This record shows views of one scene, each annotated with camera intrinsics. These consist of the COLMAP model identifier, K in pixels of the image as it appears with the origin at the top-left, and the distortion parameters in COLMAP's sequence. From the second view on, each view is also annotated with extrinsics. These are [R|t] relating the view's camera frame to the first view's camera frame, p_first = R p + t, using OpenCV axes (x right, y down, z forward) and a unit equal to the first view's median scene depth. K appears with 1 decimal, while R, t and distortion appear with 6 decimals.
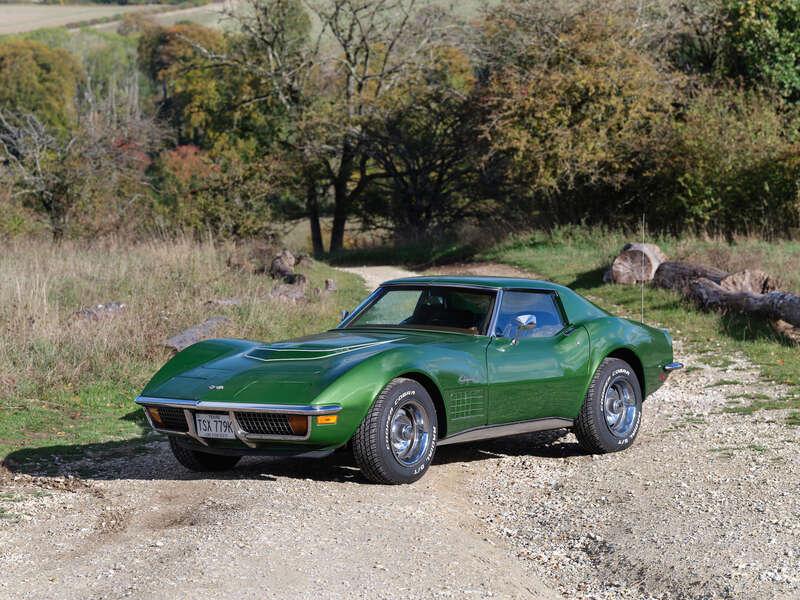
lens RADIAL K [[2822.9, 0, 400.0], [0, 2822.9, 300.0], [0, 0, 1]] dist [0.022772, -0.189459]
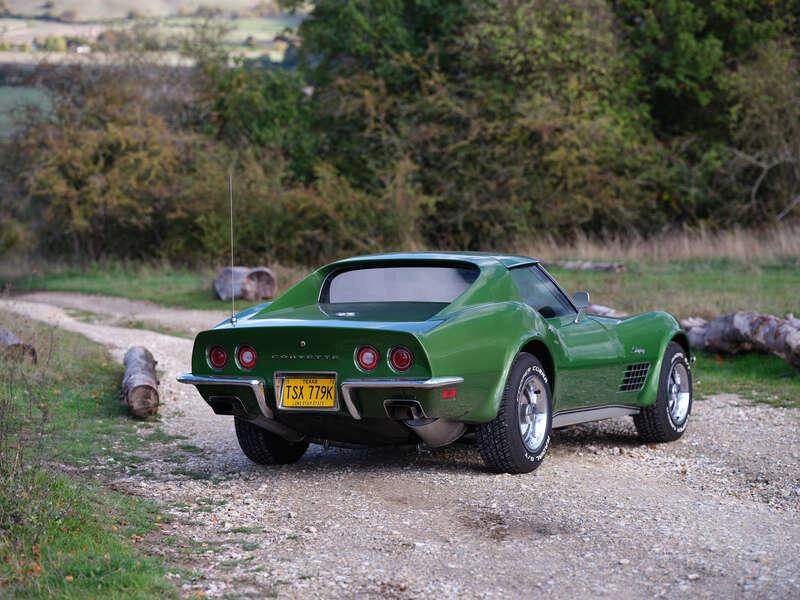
lens RADIAL K [[2059.5, 0, 400.0], [0, 2059.5, 300.0], [0, 0, 1]] dist [0.023804, 0.358015]
pose [[0.946324, -0.002591, 0.323210, -0.099945], [0.009590, 0.999753, -0.020065, 0.008588], [-0.323078, 0.022088, 0.946115, 0.155685]]
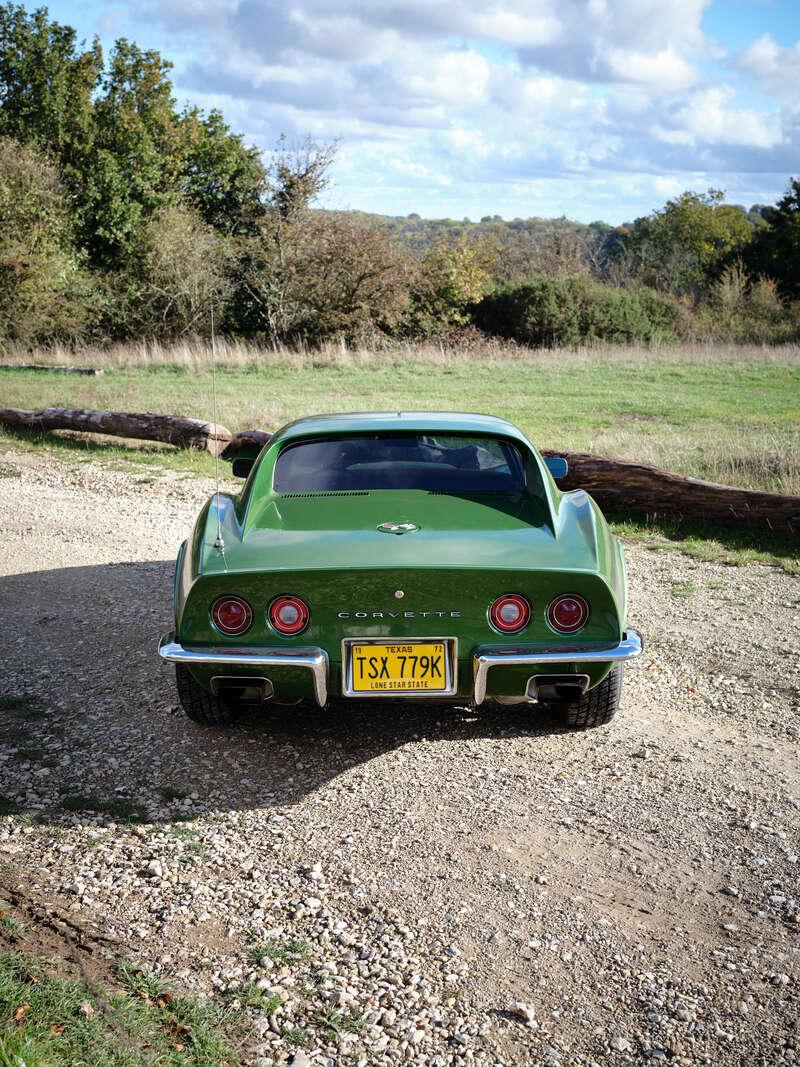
lens RADIAL K [[1195.8, 0, 377.8], [0, 1195.8, 527.8], [0, 0, 1]] dist [-0.003594, 0.018795]
pose [[0.721226, -0.093520, 0.686358, -0.092561], [0.020424, 0.993285, 0.113879, -0.004843], [-0.692399, -0.068115, 0.718292, 0.317424]]
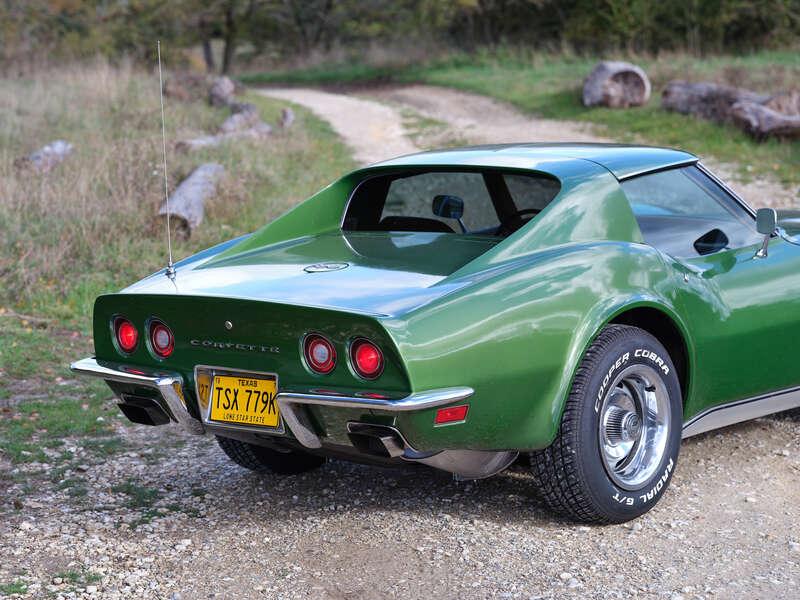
lens RADIAL K [[2214.4, 0, 368.1], [0, 2214.4, 299.8], [0, 0, 1]] dist [0.047664, -0.067335]
pose [[0.997564, -0.025228, 0.065035, -0.037091], [0.019506, 0.996003, 0.087159, -0.006027], [-0.066974, -0.085678, 0.994069, 0.222390]]
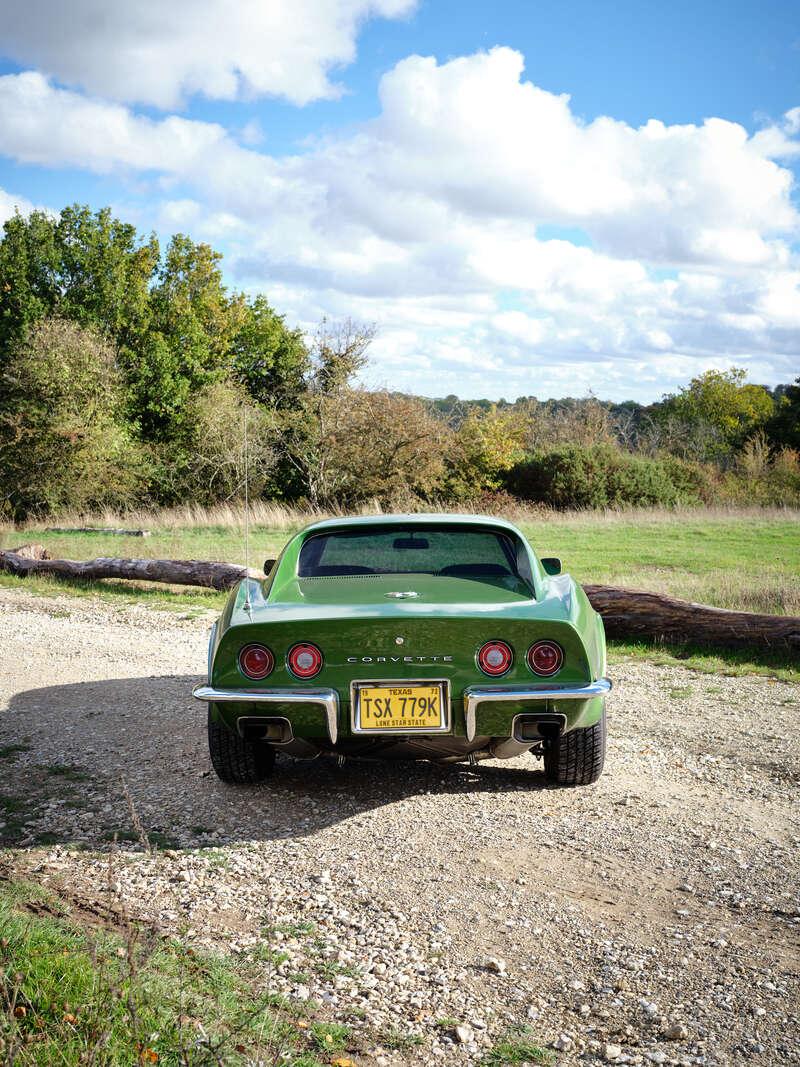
lens RADIAL K [[1182.2, 0, 401.5], [0, 1182.2, 491.1], [0, 0, 1]] dist [0.001239, -0.018934]
pose [[0.731063, 0.024466, 0.681872, -0.100259], [0.025322, 0.997696, -0.062947, 0.002902], [-0.681840, 0.063284, 0.728758, 0.305330]]
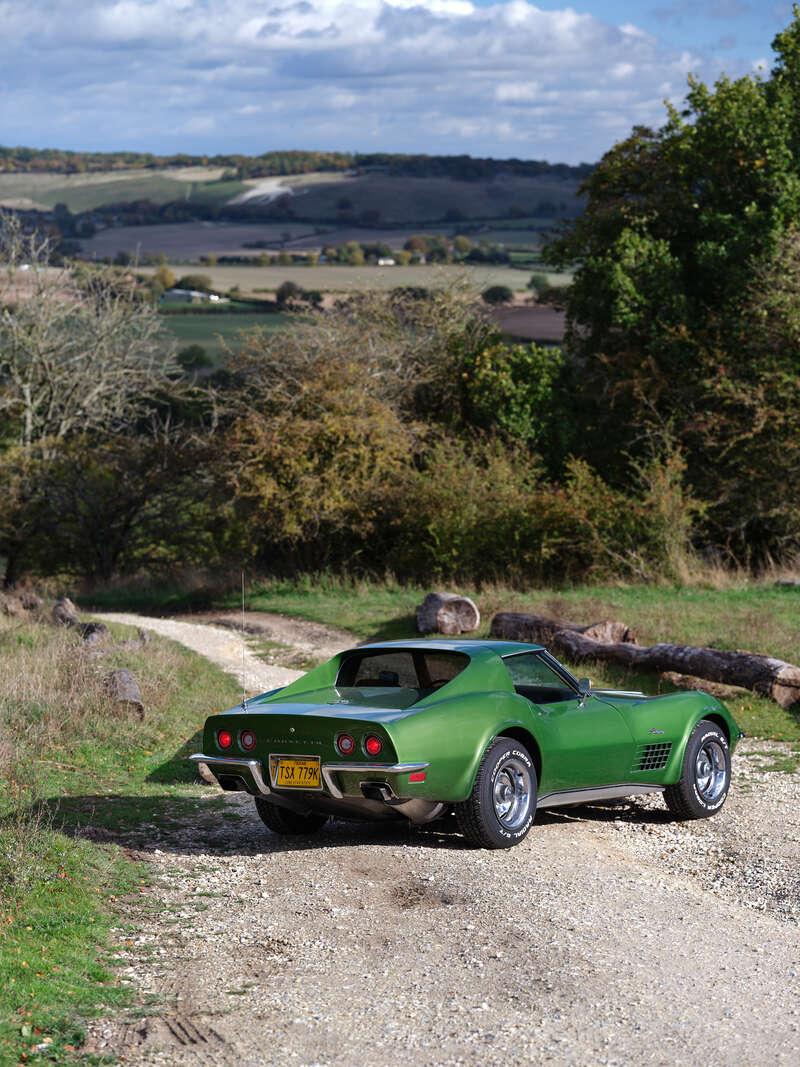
lens RADIAL K [[2772.0, 0, 400.0], [0, 2772.0, 533.5], [0, 0, 1]] dist [0.031543, -0.311977]
pose [[0.984258, 0.009454, 0.176486, -0.084630], [-0.002583, 0.999231, -0.039120, -0.002214], [-0.176721, 0.038048, 0.983525, 0.031619]]
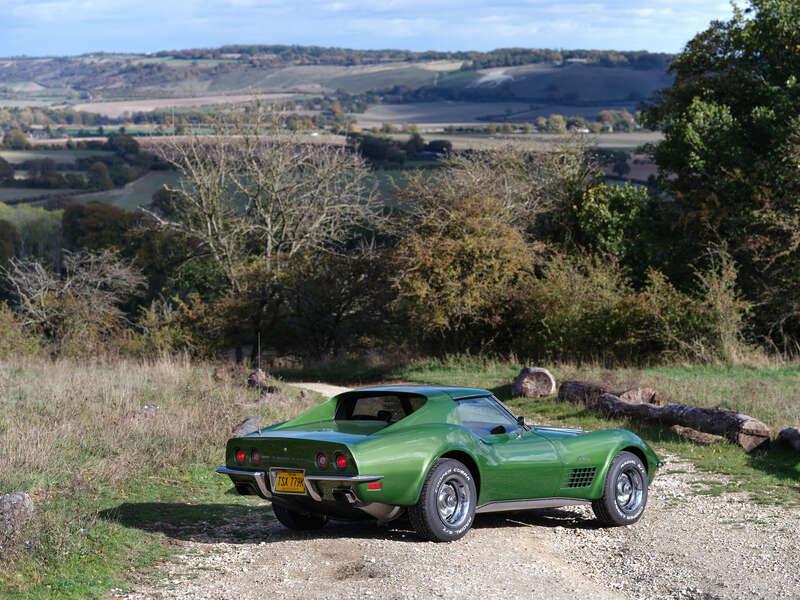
lens RADIAL K [[2078.3, 0, 399.8], [0, 2078.3, 268.4], [0, 0, 1]] dist [0.031543, -0.311977]
pose [[0.996661, 0.021963, 0.078637, -0.045713], [-0.016426, 0.997386, -0.070372, 0.002742], [-0.079977, 0.068845, 0.994416, 0.025710]]
